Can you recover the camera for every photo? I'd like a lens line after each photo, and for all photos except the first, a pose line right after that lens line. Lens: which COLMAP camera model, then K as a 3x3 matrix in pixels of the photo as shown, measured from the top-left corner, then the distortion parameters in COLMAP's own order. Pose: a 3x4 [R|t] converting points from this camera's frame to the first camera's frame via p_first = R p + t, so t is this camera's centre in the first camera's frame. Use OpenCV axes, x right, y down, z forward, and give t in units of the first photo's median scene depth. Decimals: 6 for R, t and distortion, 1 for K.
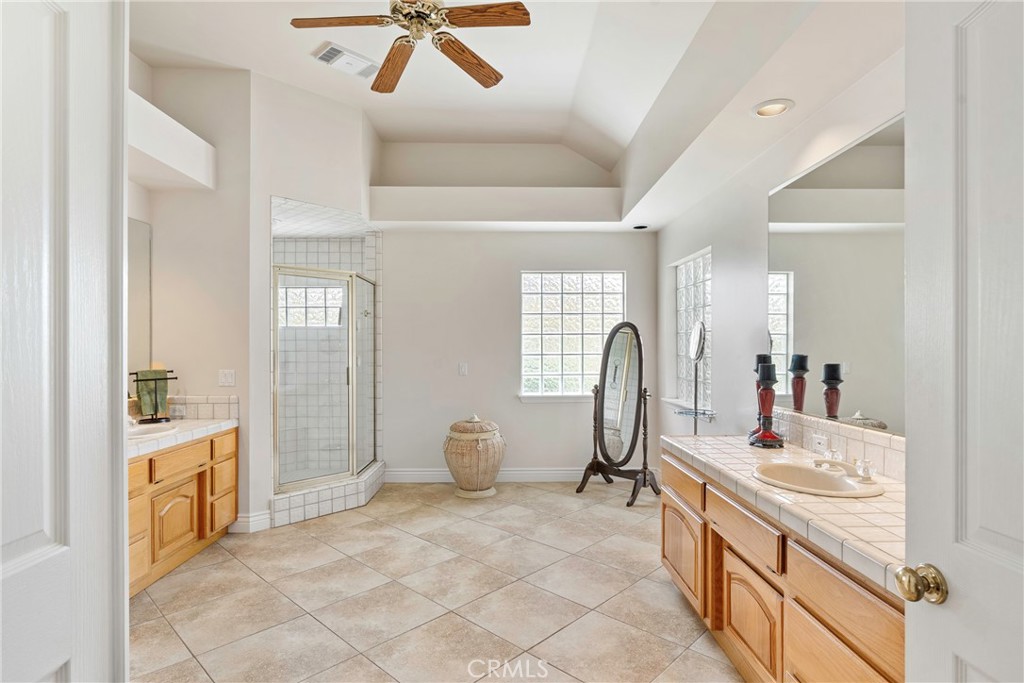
lens RADIAL K [[547.3, 0, 512.5], [0, 547.3, 348.3], [0, 0, 1]] dist [-0.000416, -0.000051]
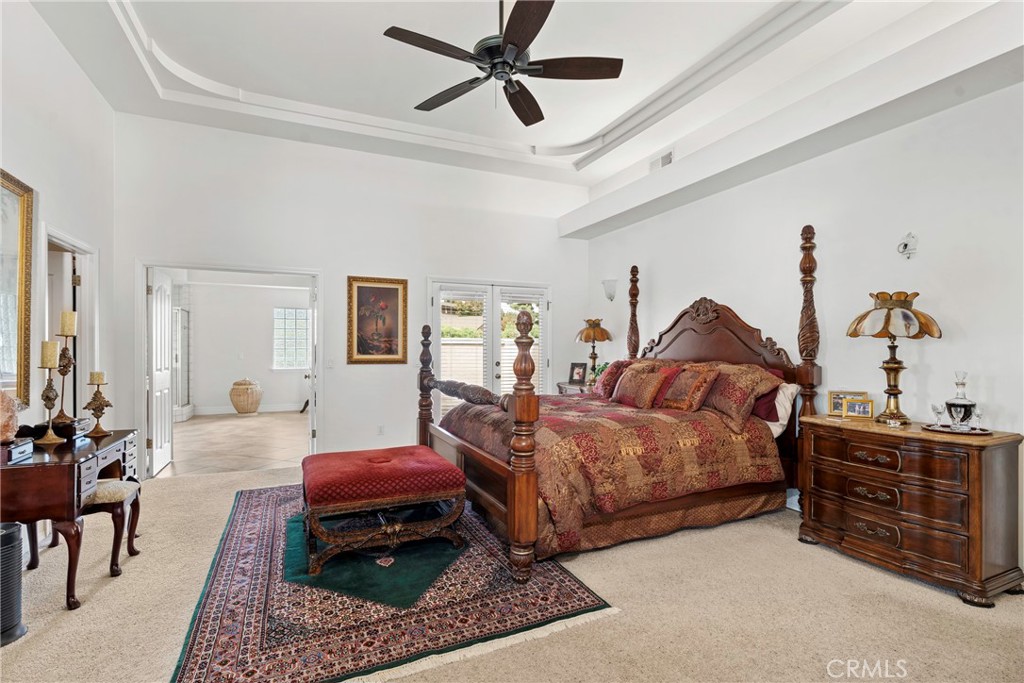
lens RADIAL K [[488.4, 0, 508.9], [0, 488.4, 346.9], [0, 0, 1]] dist [-0.003484, -0.000067]
pose [[0.918402, 0.004689, 0.395621, 0.105548], [-0.006804, 0.999969, 0.003942, -0.008756], [-0.395590, -0.006312, 0.918405, -1.031354]]
